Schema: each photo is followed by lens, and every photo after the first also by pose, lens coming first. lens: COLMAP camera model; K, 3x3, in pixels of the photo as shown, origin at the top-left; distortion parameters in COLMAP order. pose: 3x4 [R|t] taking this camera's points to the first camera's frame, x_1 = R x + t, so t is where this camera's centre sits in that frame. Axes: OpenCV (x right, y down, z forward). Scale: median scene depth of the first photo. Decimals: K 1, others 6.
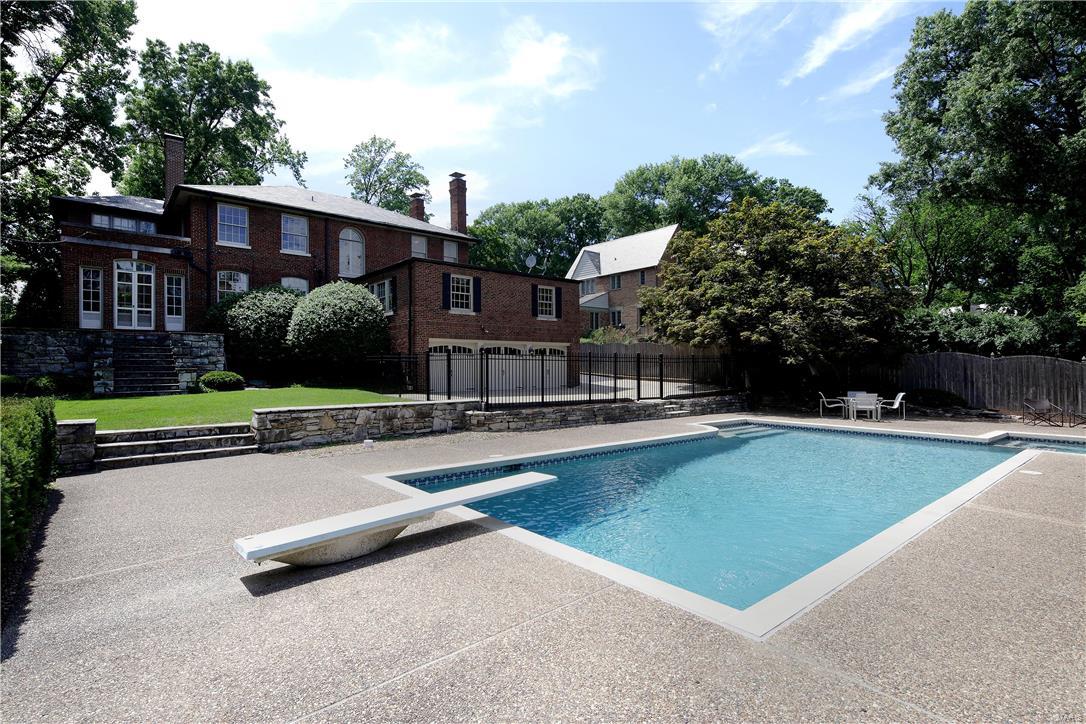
lens RADIAL K [[536.2, 0, 543.0], [0, 536.2, 362.0], [0, 0, 1]] dist [0.000946, -0.000637]
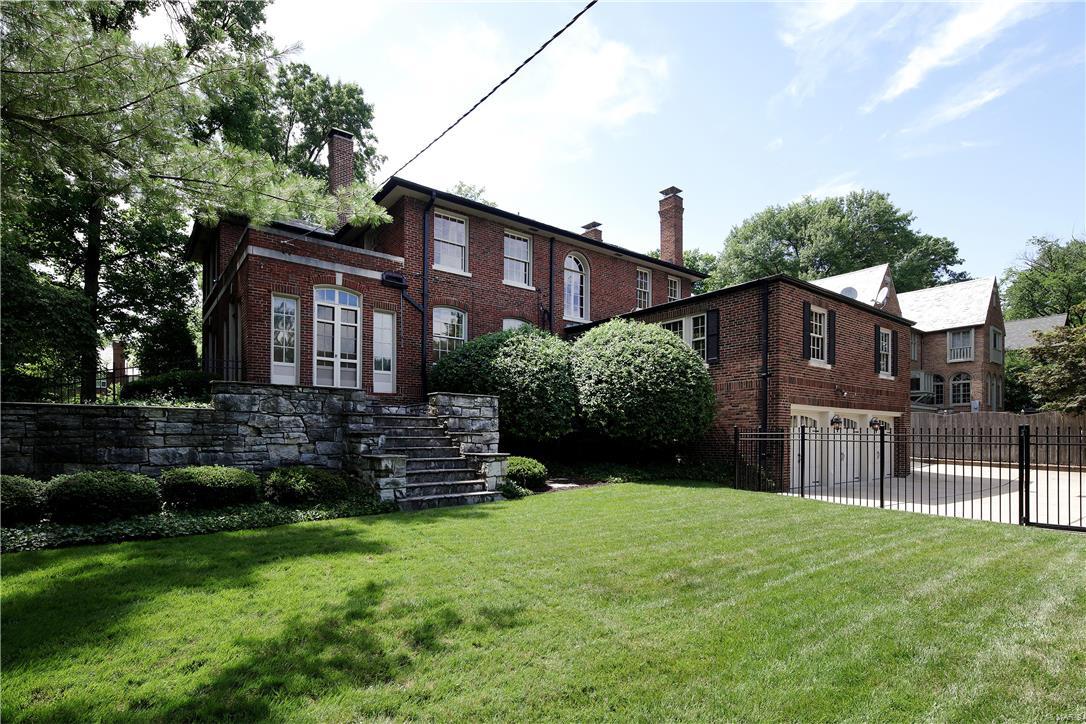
lens RADIAL K [[535.9, 0, 519.5], [0, 535.9, 431.9], [0, 0, 1]] dist [0.001702, 0.000140]
pose [[0.998006, 0.004226, -0.062977, -0.466280], [-0.004297, 0.999990, -0.000980, -0.008586], [0.062972, 0.001249, 0.998015, 0.326942]]
